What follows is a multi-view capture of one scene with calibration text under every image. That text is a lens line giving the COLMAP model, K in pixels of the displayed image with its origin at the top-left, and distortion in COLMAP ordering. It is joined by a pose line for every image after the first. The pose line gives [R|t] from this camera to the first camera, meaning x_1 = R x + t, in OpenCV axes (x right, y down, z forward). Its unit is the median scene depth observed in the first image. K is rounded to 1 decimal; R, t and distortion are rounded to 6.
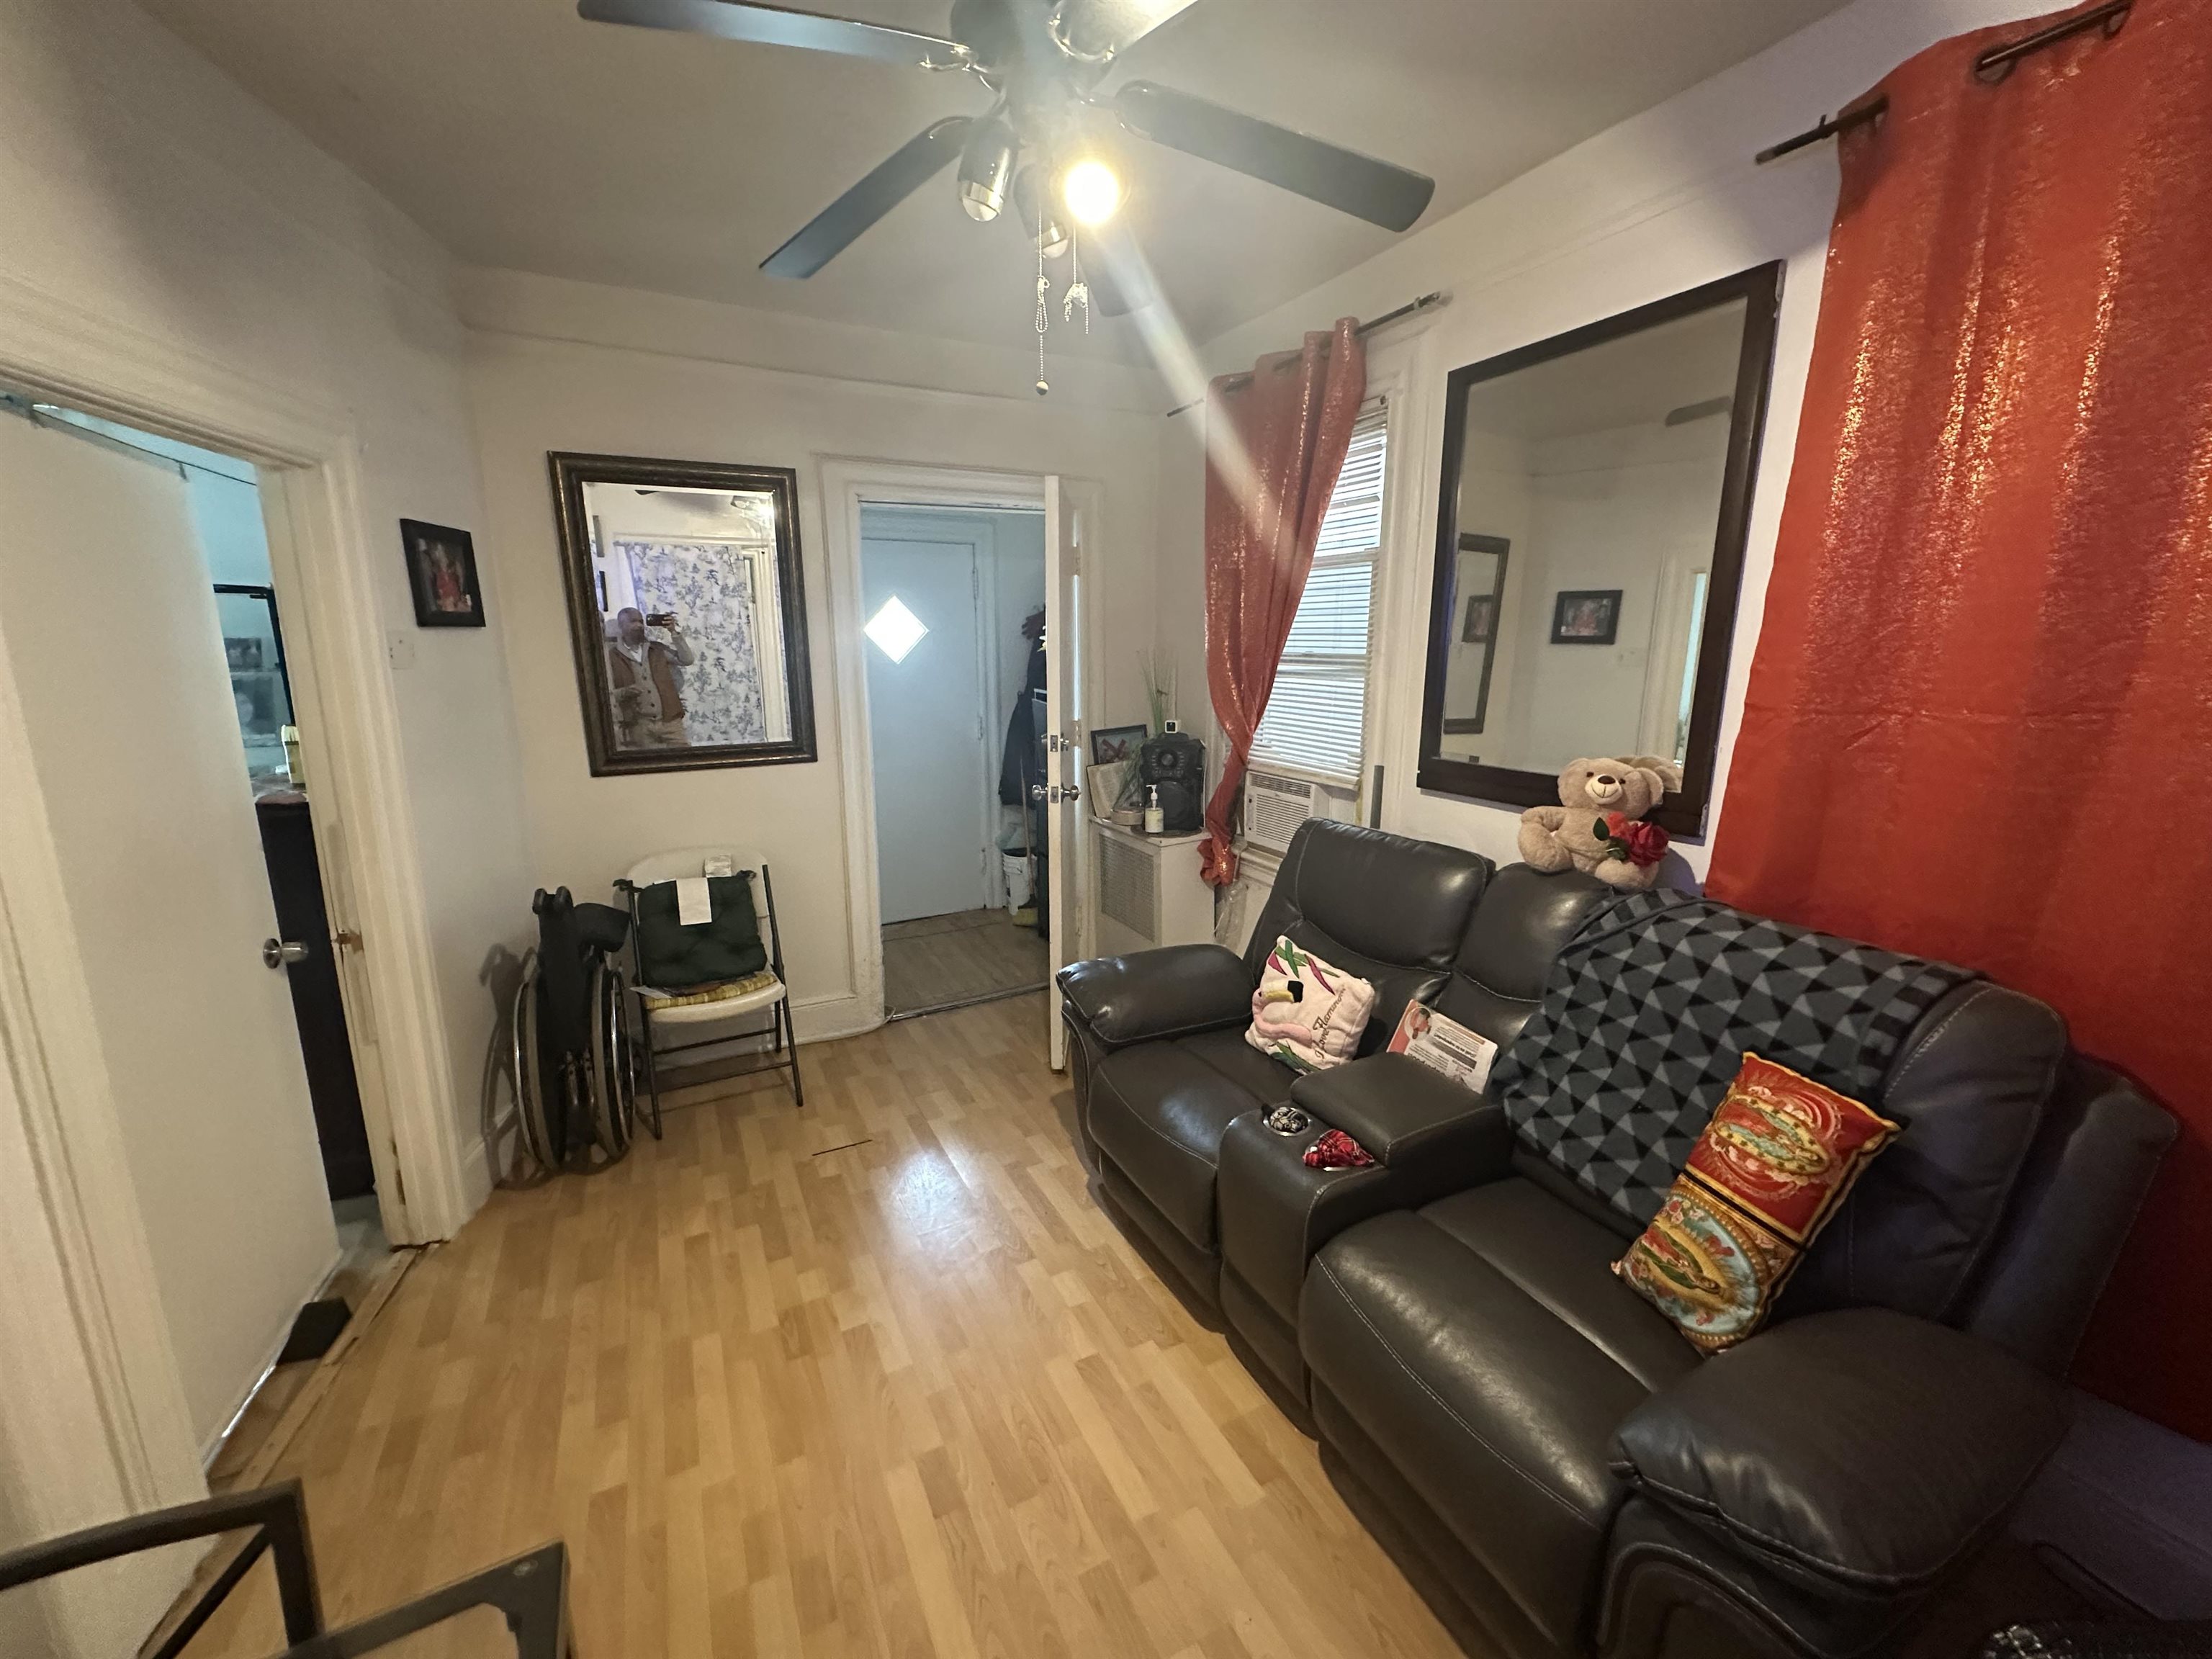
lens RADIAL K [[886.0, 0, 1105.3], [0, 886.0, 830.8], [0, 0, 1]] dist [-0.002193, 0.000979]
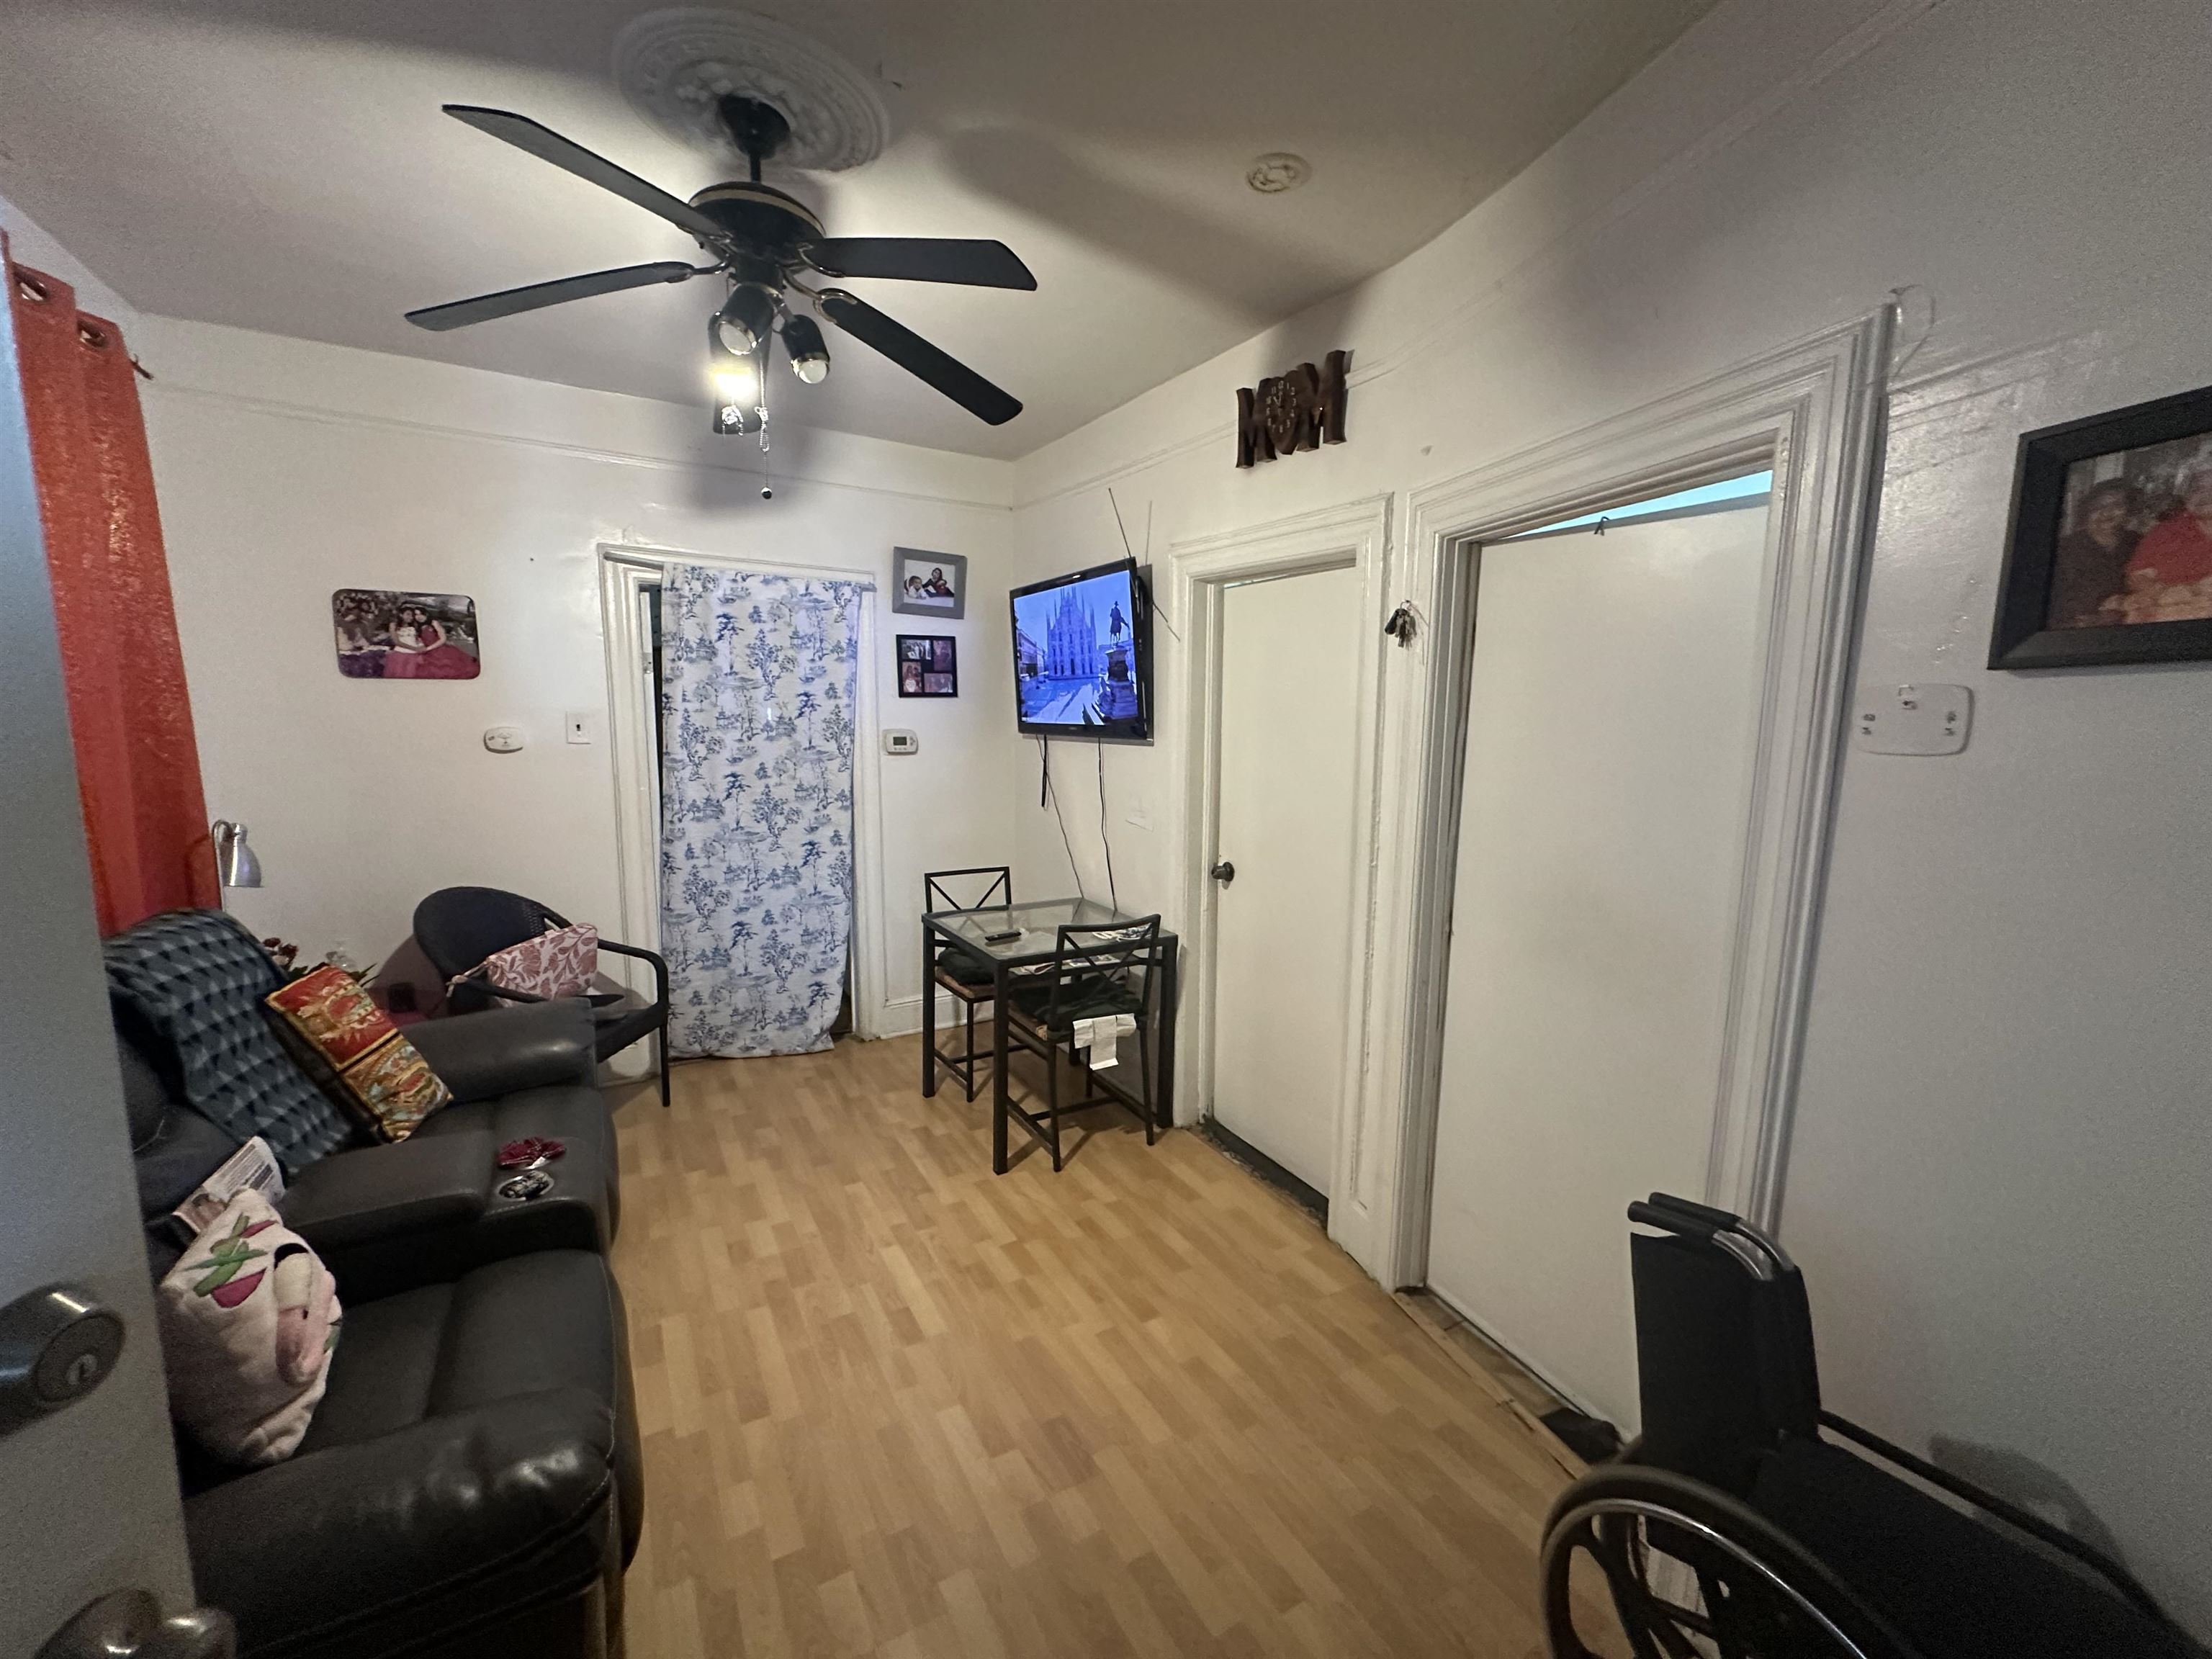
lens RADIAL K [[886.0, 0, 1111.4], [0, 886.0, 832.1], [0, 0, 1]] dist [-0.002193, 0.000979]
pose [[-0.998044, -0.004817, -0.062327, -0.306025], [-0.025717, 0.940386, 0.339135, -0.314001], [0.056978, 0.340075, -0.938671, 1.513010]]
